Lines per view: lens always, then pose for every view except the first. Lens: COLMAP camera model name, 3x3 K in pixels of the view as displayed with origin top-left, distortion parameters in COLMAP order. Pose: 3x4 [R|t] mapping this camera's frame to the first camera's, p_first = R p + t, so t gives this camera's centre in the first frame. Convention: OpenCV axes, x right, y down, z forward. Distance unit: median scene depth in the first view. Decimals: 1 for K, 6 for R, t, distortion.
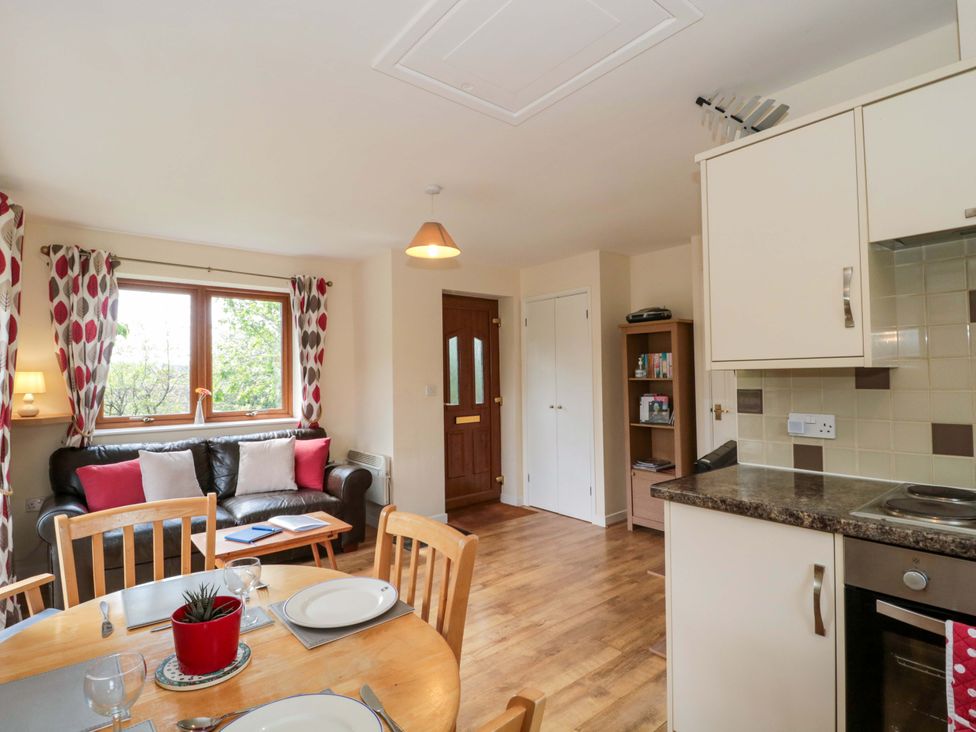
lens RADIAL K [[509.2, 0, 489.2], [0, 509.2, 364.5], [0, 0, 1]] dist [0.000458, -0.012831]
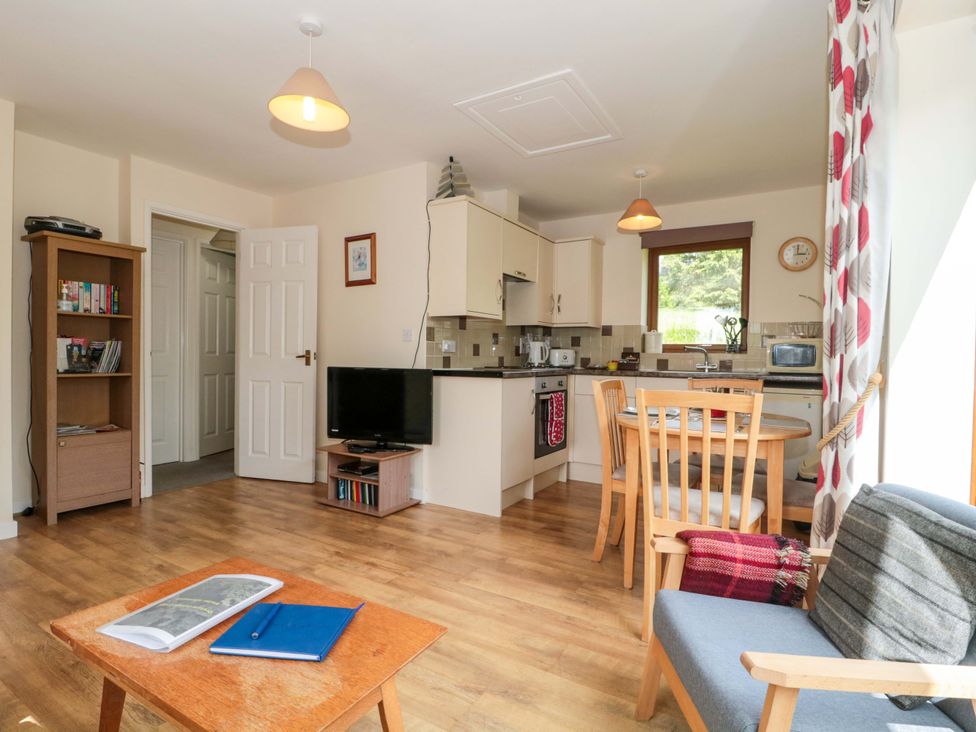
lens RADIAL K [[509.2, 0, 489.2], [0, 509.2, 364.5], [0, 0, 1]] dist [0.000458, -0.012831]
pose [[-0.331714, -0.007241, 0.943352, -0.740593], [-0.031538, 0.999497, -0.003417, 0.107480], [-0.942853, -0.030885, -0.331775, 0.837178]]
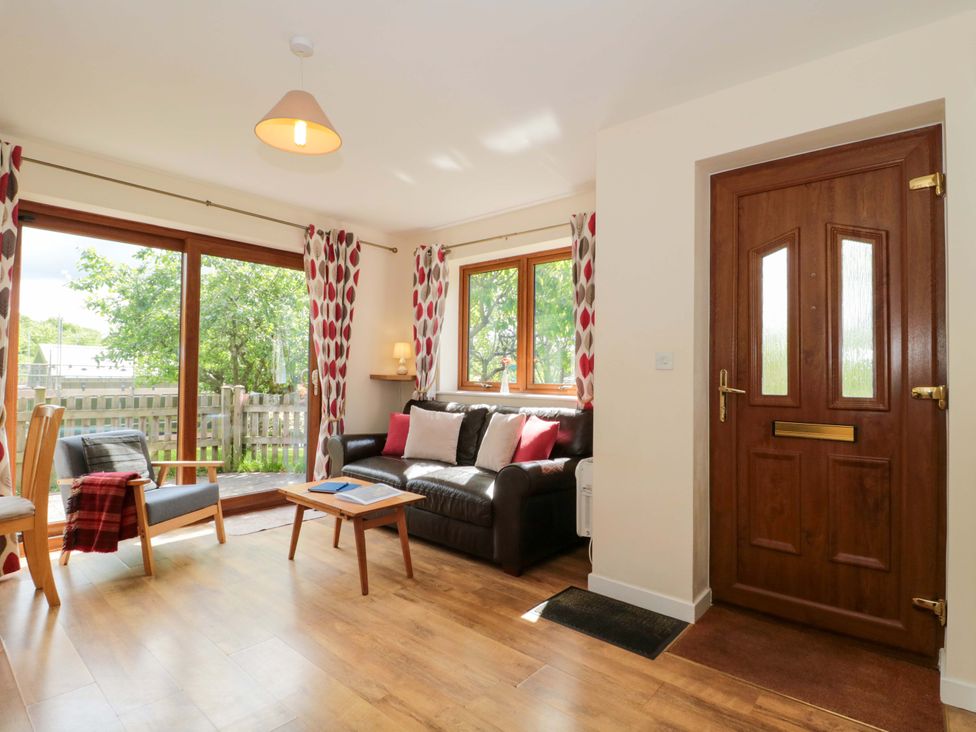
lens RADIAL K [[510.6, 0, 488.0], [0, 510.6, 366.0], [0, 0, 1]] dist [0.000036, -0.012999]
pose [[0.163359, 0.002451, -0.986564, 0.510421], [0.005952, 0.999976, 0.003470, 0.071602], [0.986549, -0.006439, 0.163340, 0.960737]]
